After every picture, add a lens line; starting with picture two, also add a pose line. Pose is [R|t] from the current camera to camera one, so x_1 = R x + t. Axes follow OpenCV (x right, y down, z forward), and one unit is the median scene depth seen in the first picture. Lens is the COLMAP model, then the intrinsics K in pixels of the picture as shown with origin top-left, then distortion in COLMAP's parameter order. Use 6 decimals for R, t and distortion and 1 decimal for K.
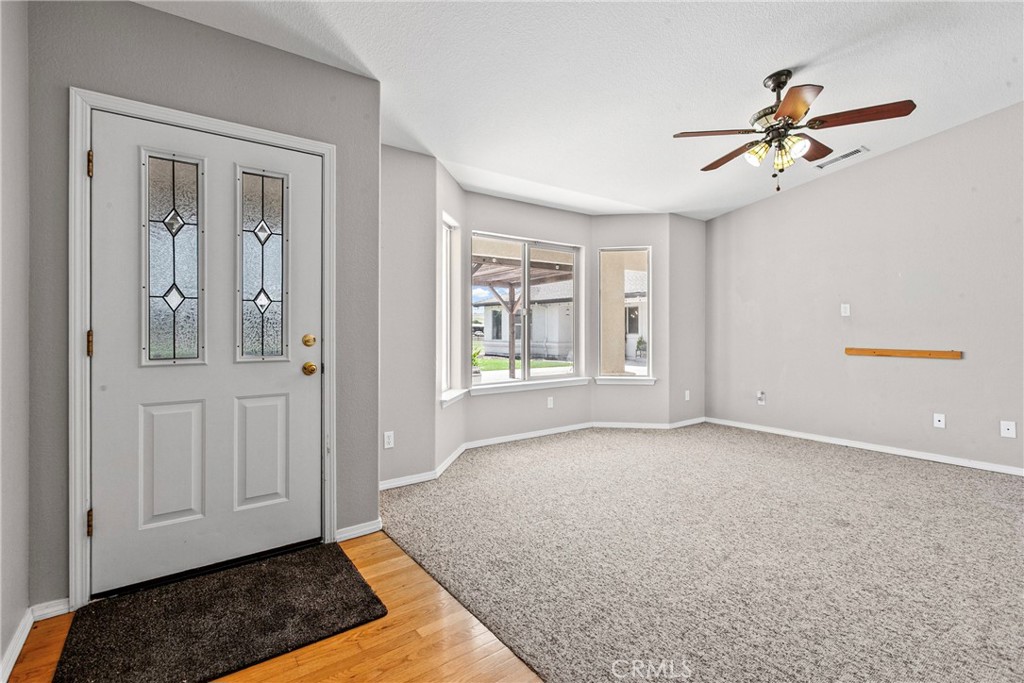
lens RADIAL K [[470.4, 0, 508.1], [0, 470.4, 327.5], [0, 0, 1]] dist [0.001767, -0.000247]
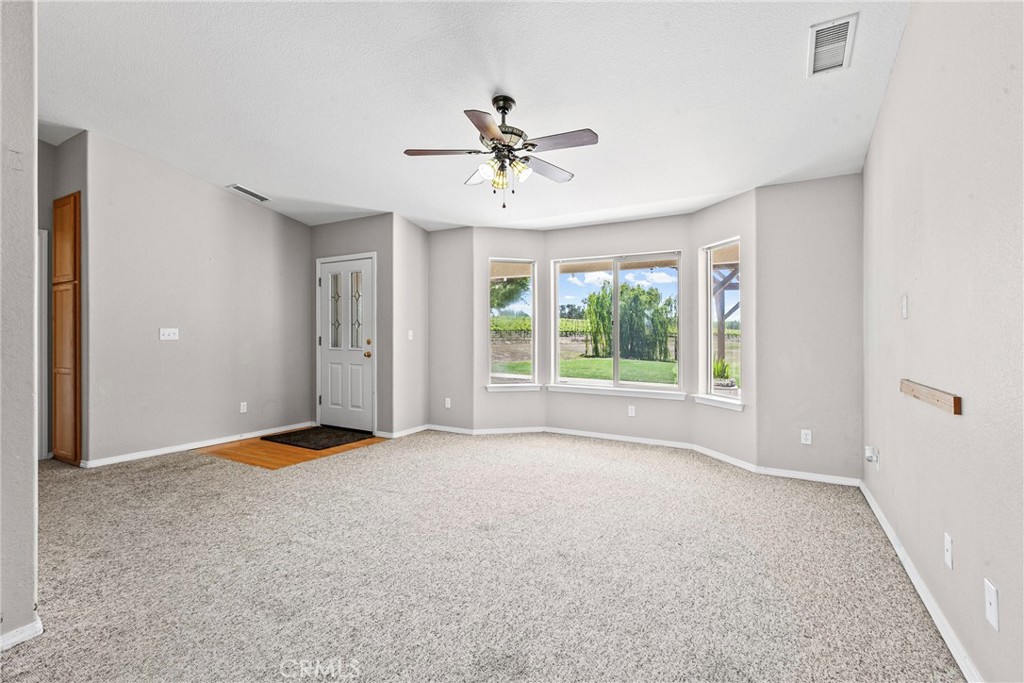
lens RADIAL K [[464.5, 0, 512.0], [0, 464.5, 341.5], [0, 0, 1]] dist [-0.001093, -0.000387]
pose [[0.408041, 0.012648, -0.912876, 1.490154], [-0.007139, 0.999918, 0.010663, -0.002854], [0.912936, 0.002166, 0.408097, 0.573482]]
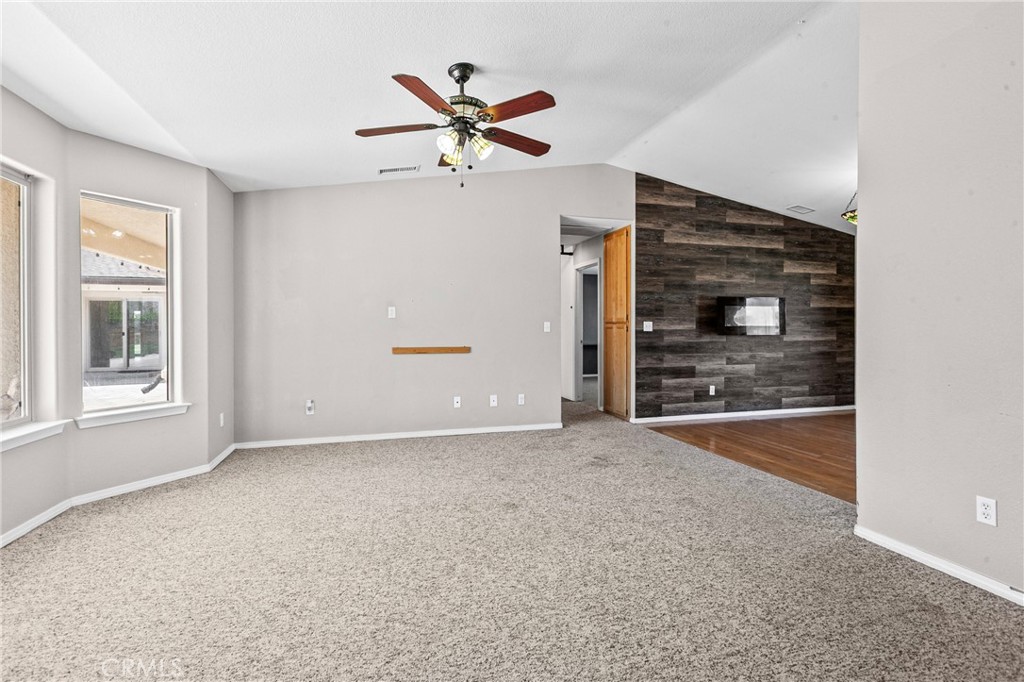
lens RADIAL K [[470.4, 0, 508.1], [0, 470.4, 327.0], [0, 0, 1]] dist [0.001767, -0.000247]
pose [[0.346057, 0.003471, 0.938207, -0.294445], [0.002060, 0.999988, -0.004460, 0.002125], [-0.938211, 0.003476, 0.346045, 0.563110]]
